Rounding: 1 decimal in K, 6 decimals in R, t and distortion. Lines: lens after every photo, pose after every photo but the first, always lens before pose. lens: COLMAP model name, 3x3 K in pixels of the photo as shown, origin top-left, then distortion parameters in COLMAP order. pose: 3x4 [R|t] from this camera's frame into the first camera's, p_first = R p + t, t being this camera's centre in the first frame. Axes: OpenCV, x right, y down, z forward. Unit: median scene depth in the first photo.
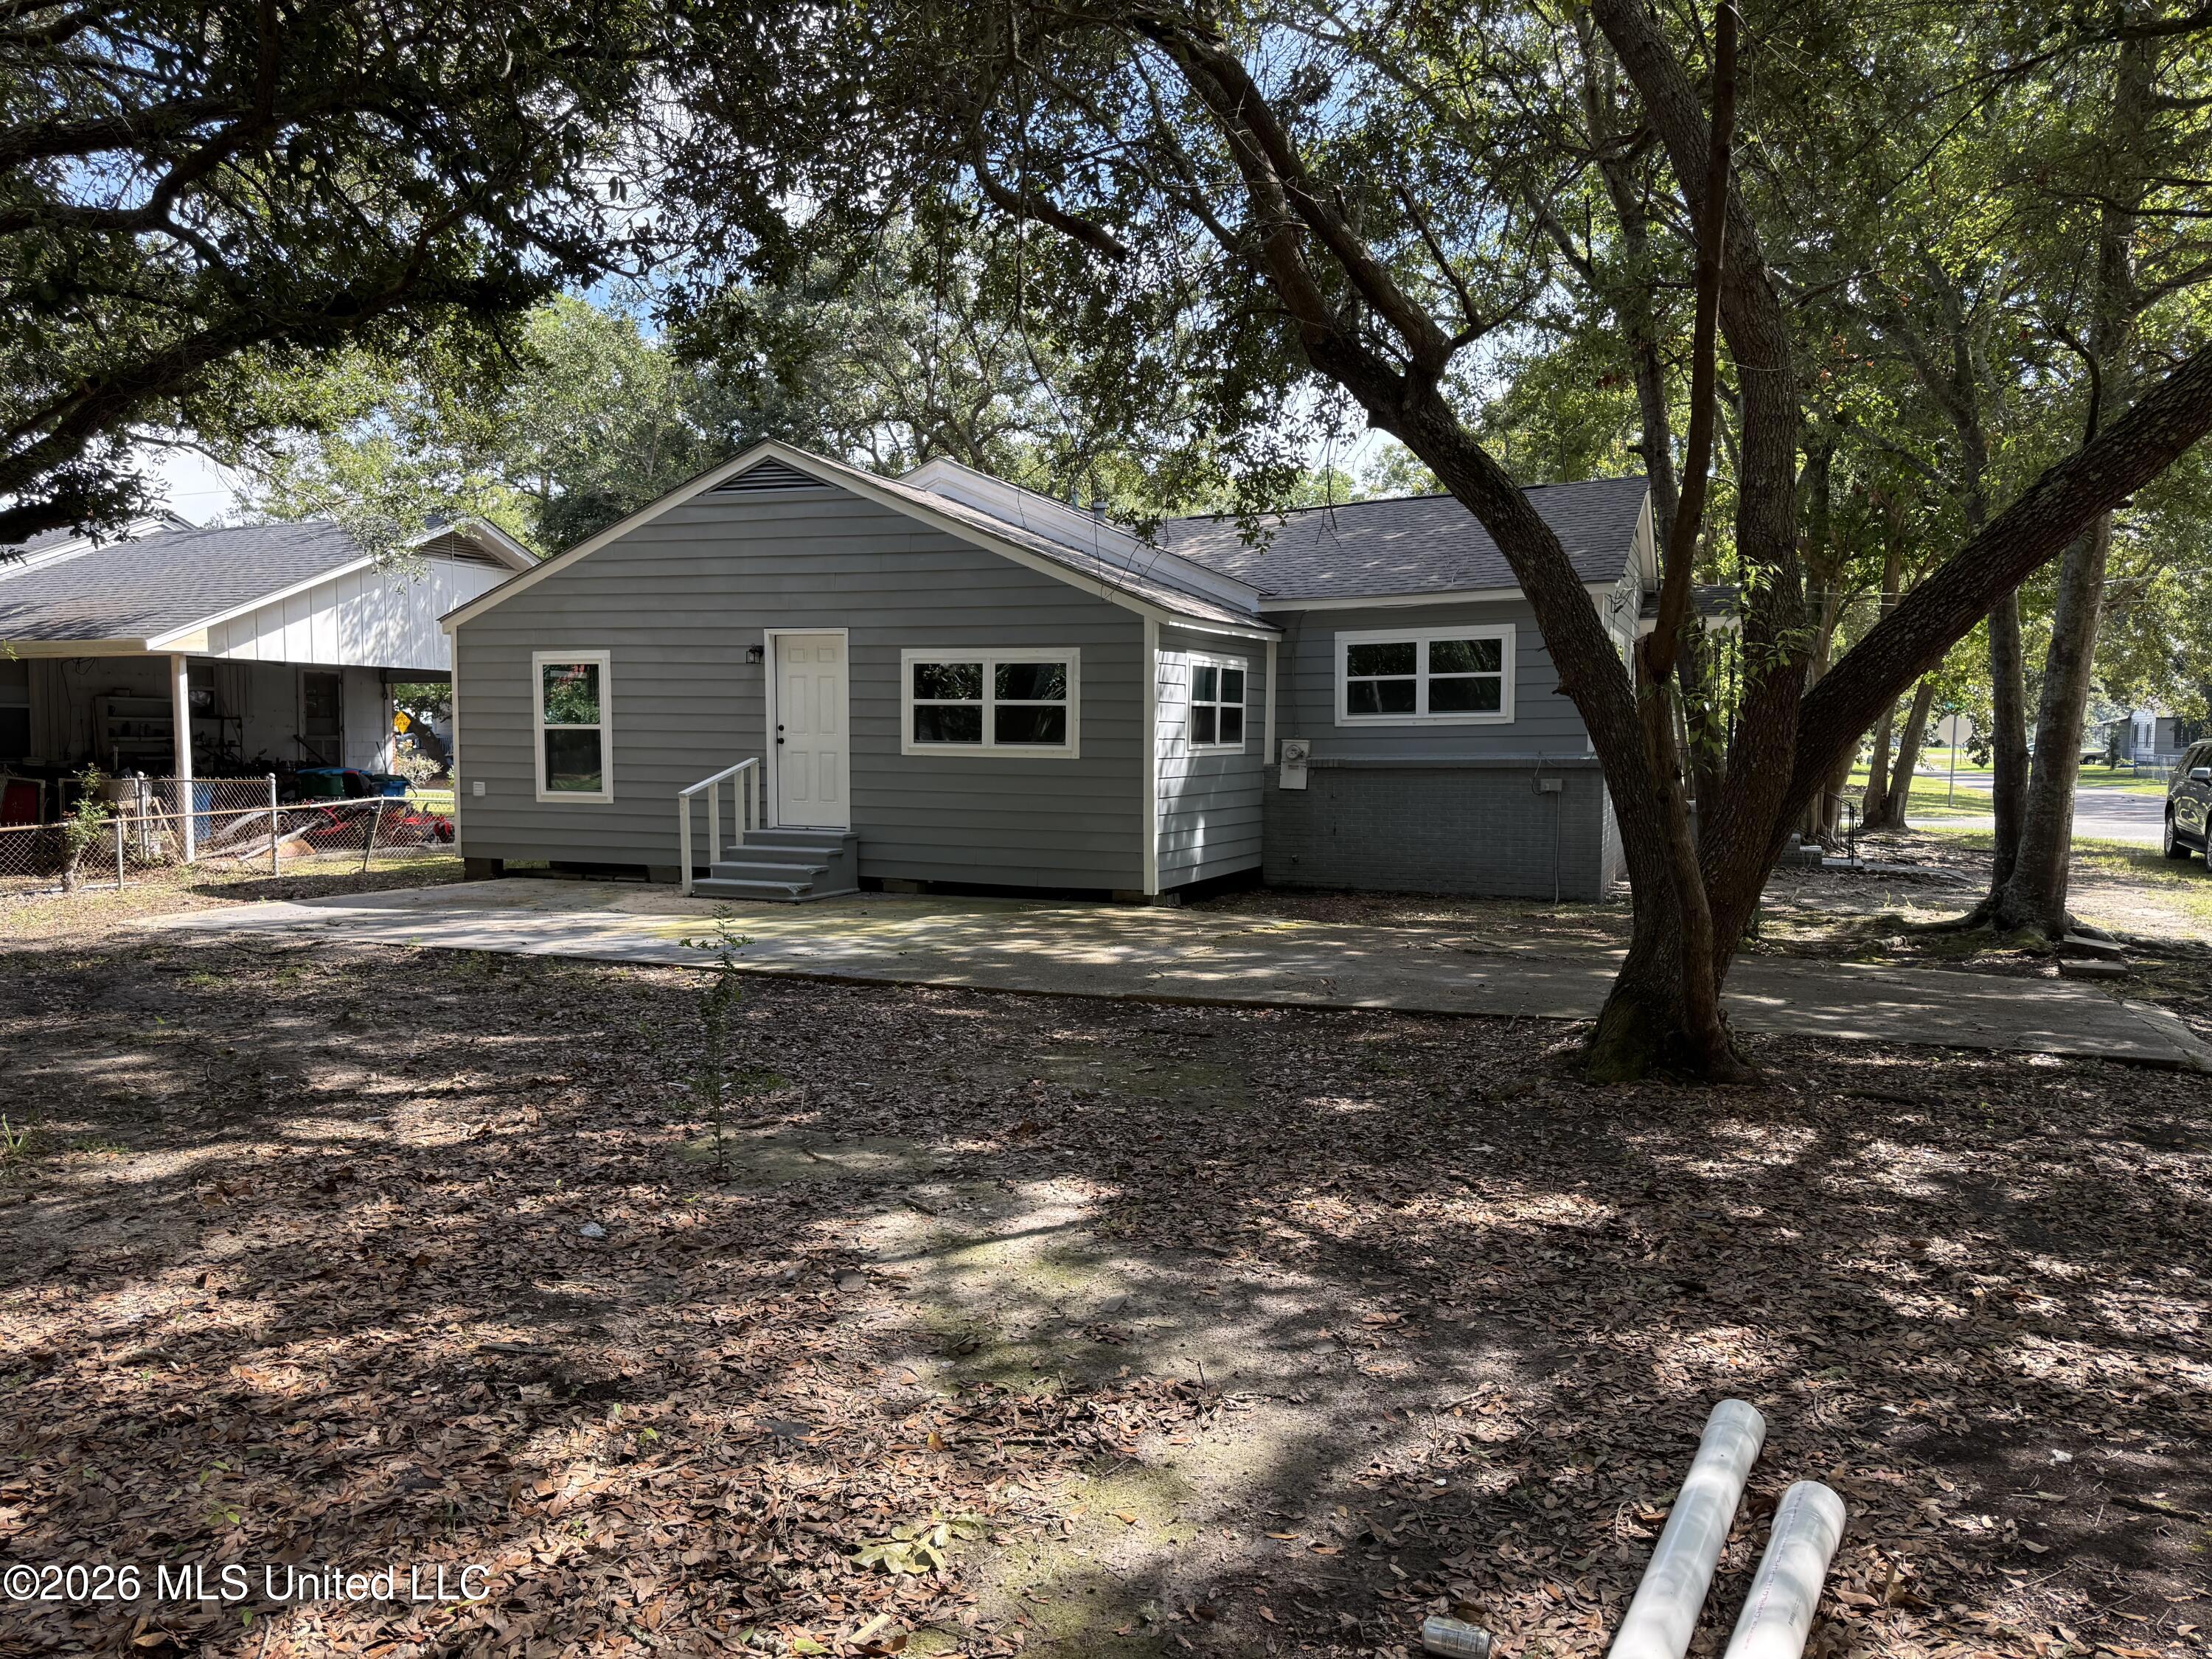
lens RADIAL K [[1554.2, 0, 1113.1], [0, 1554.2, 831.1], [0, 0, 1]] dist [0.121128, -0.204103]
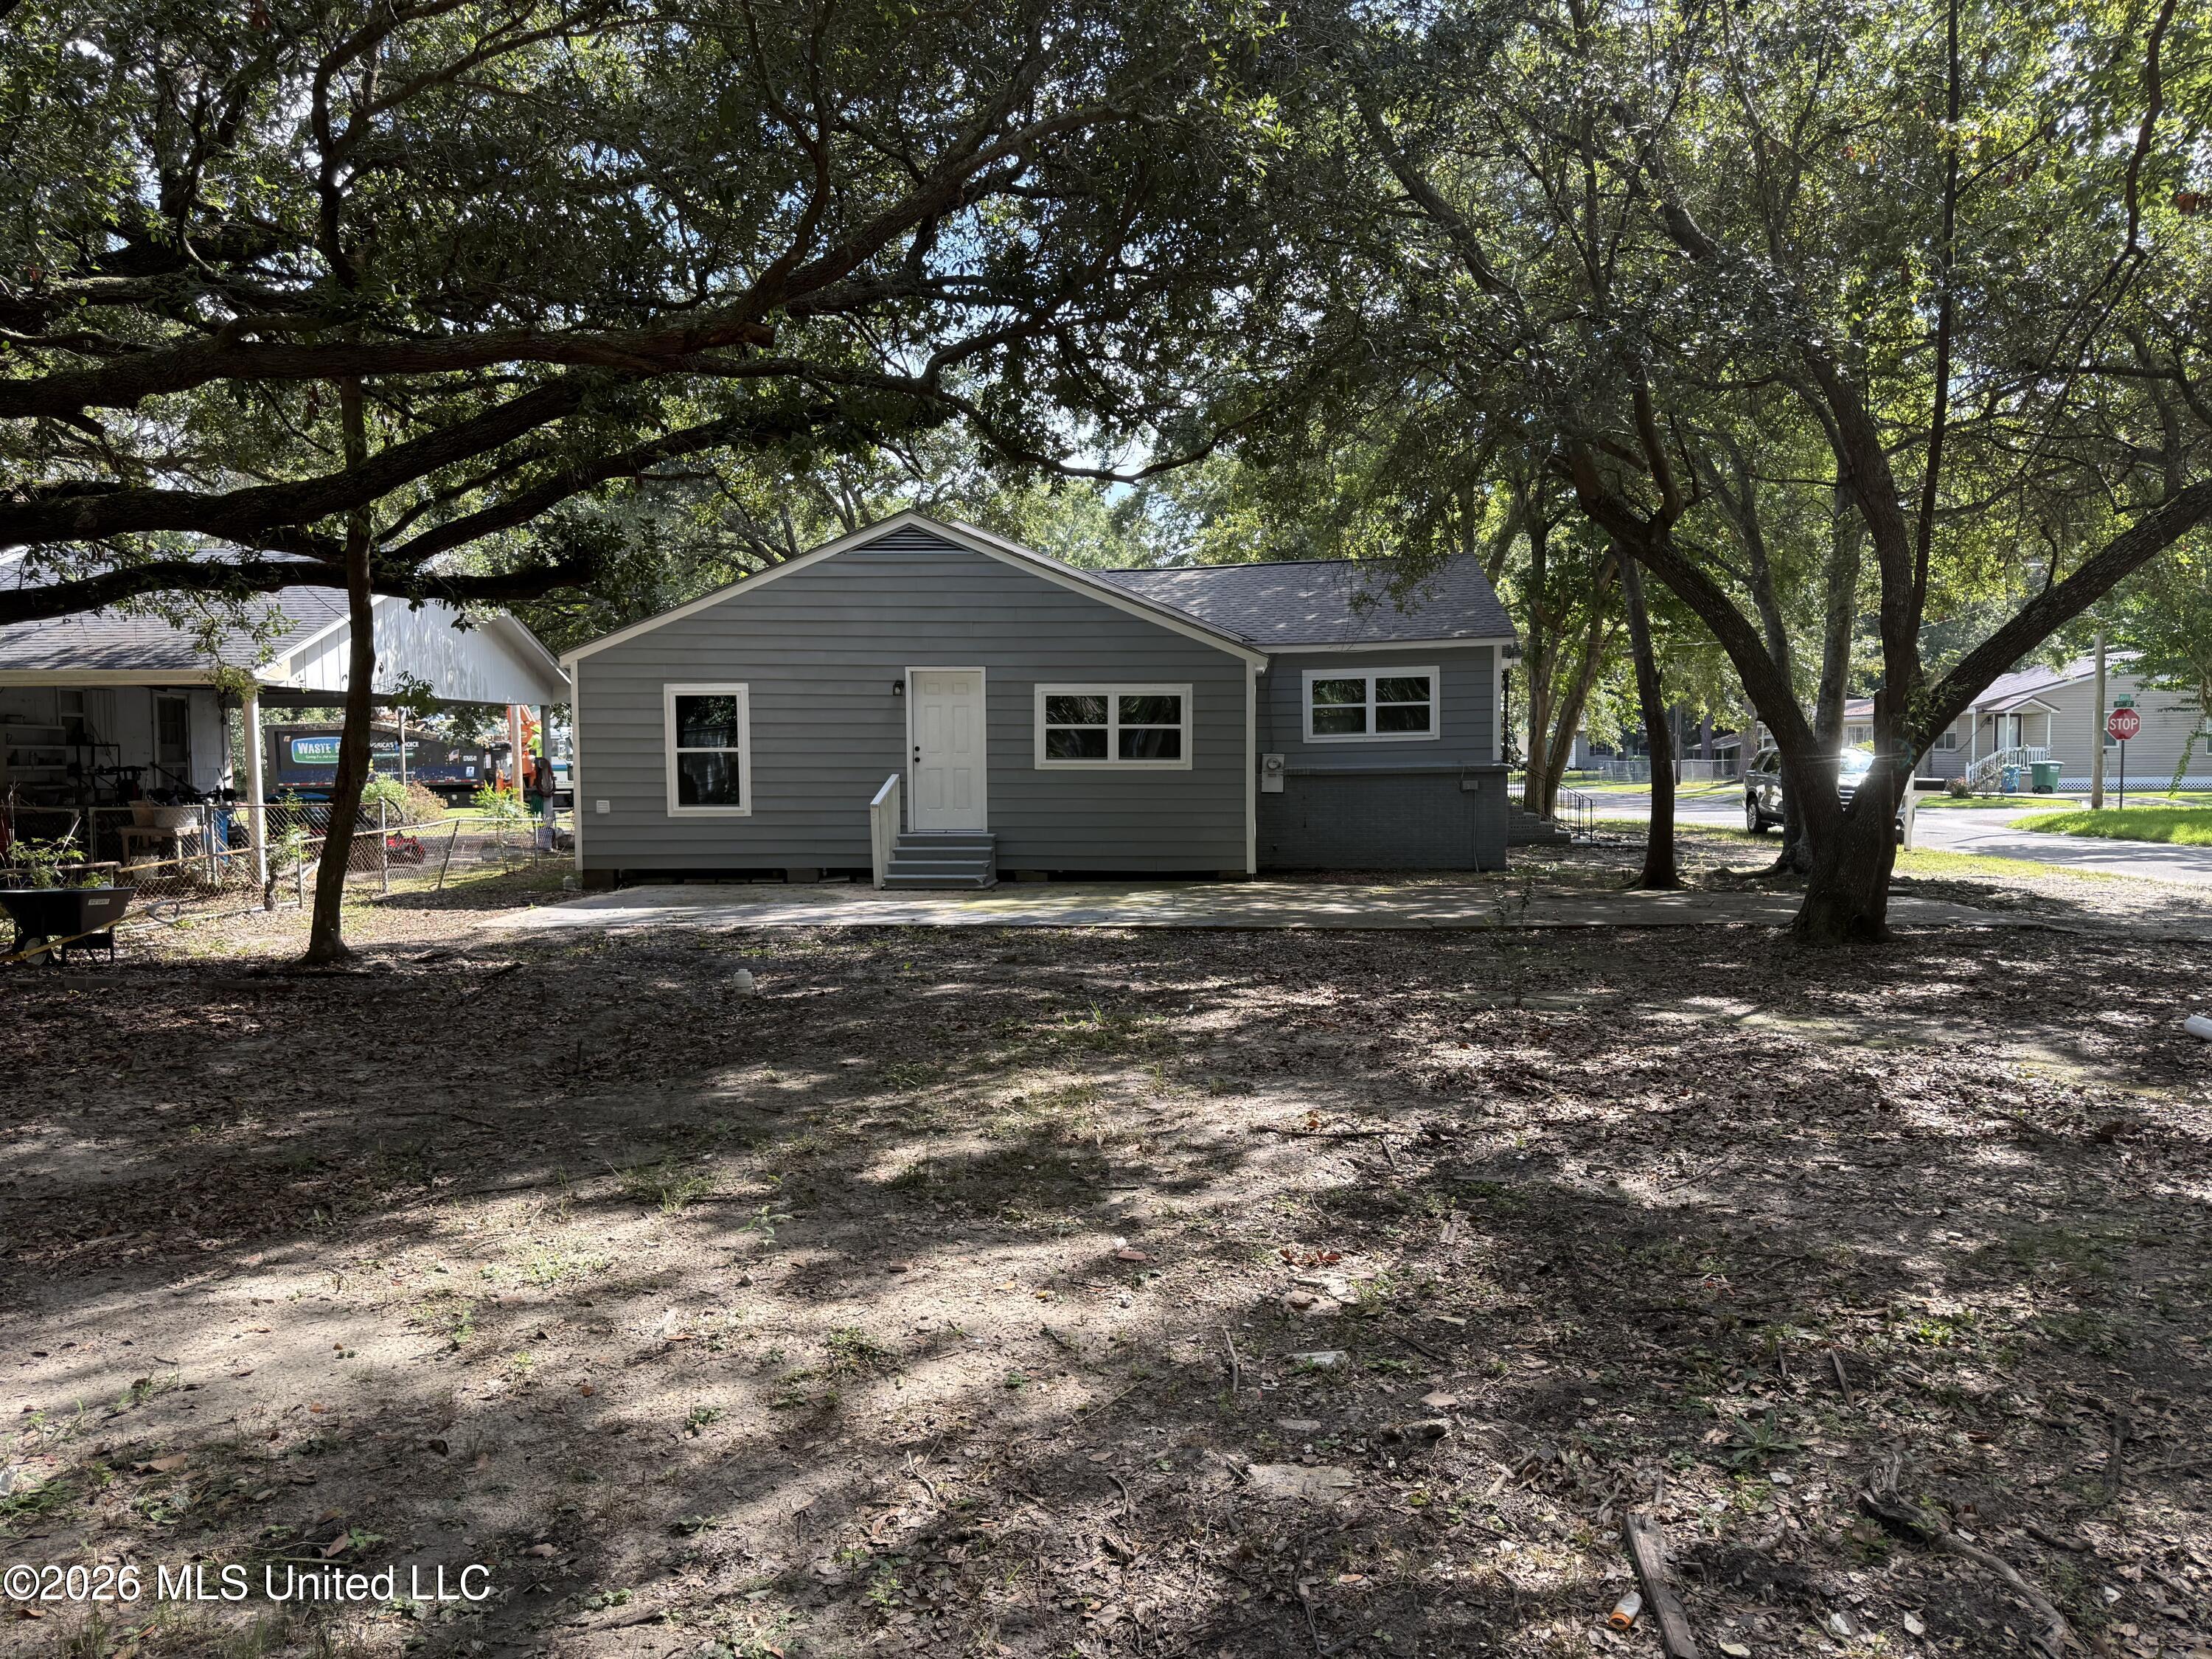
lens RADIAL K [[1554.2, 0, 1113.1], [0, 1554.2, 831.1], [0, 0, 1]] dist [0.121128, -0.204103]
pose [[0.944987, -0.027379, 0.325960, -0.465790], [0.030882, 0.999507, -0.005575, 0.008572], [-0.325647, 0.015335, 0.945367, -0.180062]]
